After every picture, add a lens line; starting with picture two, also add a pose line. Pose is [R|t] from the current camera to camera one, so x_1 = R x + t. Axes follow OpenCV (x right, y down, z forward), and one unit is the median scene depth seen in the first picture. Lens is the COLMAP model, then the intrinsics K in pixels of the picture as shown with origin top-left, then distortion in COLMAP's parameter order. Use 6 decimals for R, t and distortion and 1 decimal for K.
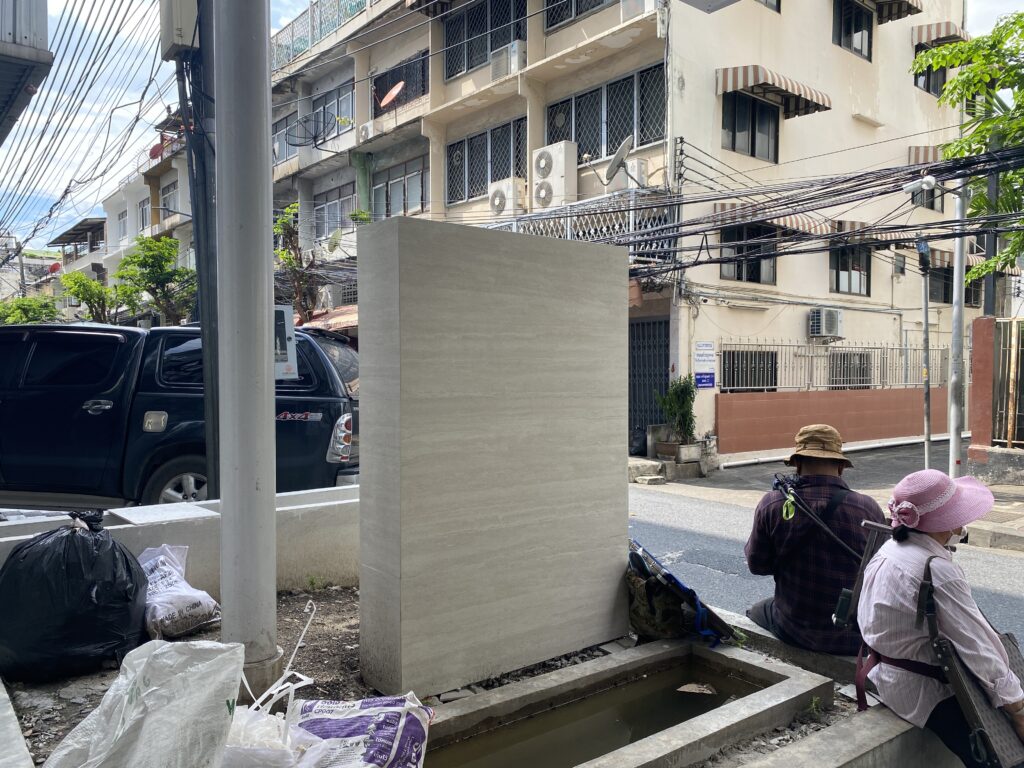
lens RADIAL K [[783.0, 0, 511.8], [0, 783.0, 385.6], [0, 0, 1]] dist [0.022771, -0.005416]
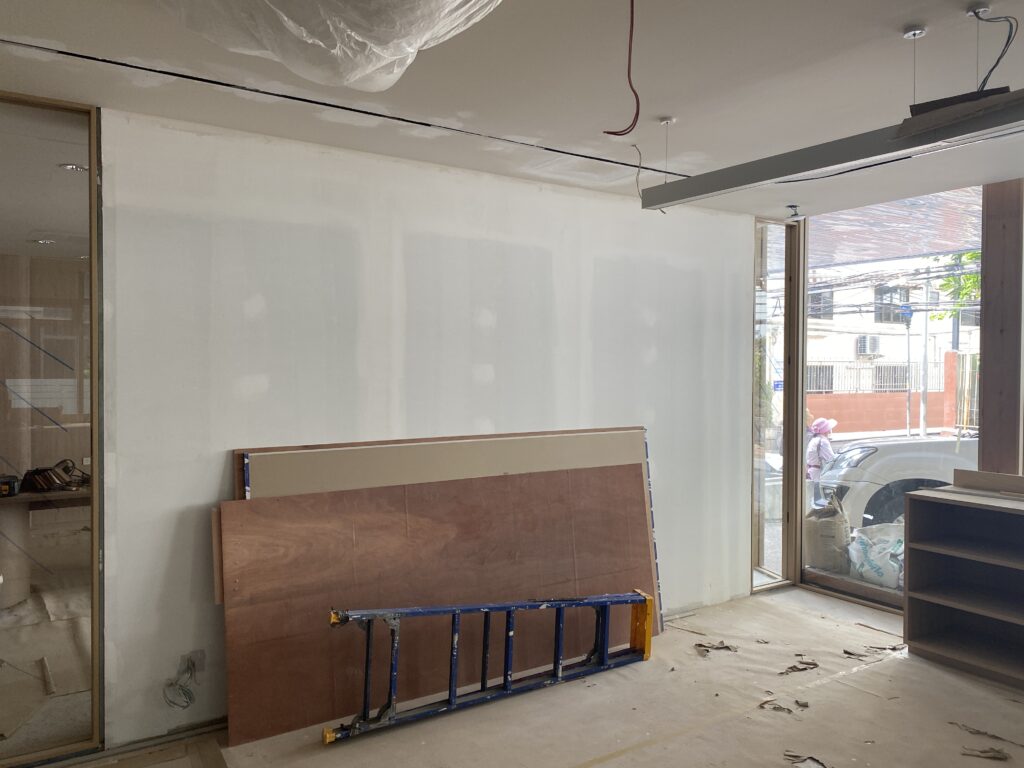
lens RADIAL K [[783.0, 0, 512.4], [0, 783.0, 384.1], [0, 0, 1]] dist [0.022771, -0.005416]
pose [[0.994837, 0.006642, -0.101269, -0.096506], [-0.006247, 0.999972, 0.004218, -0.011605], [0.101294, -0.003563, 0.994850, -0.472636]]
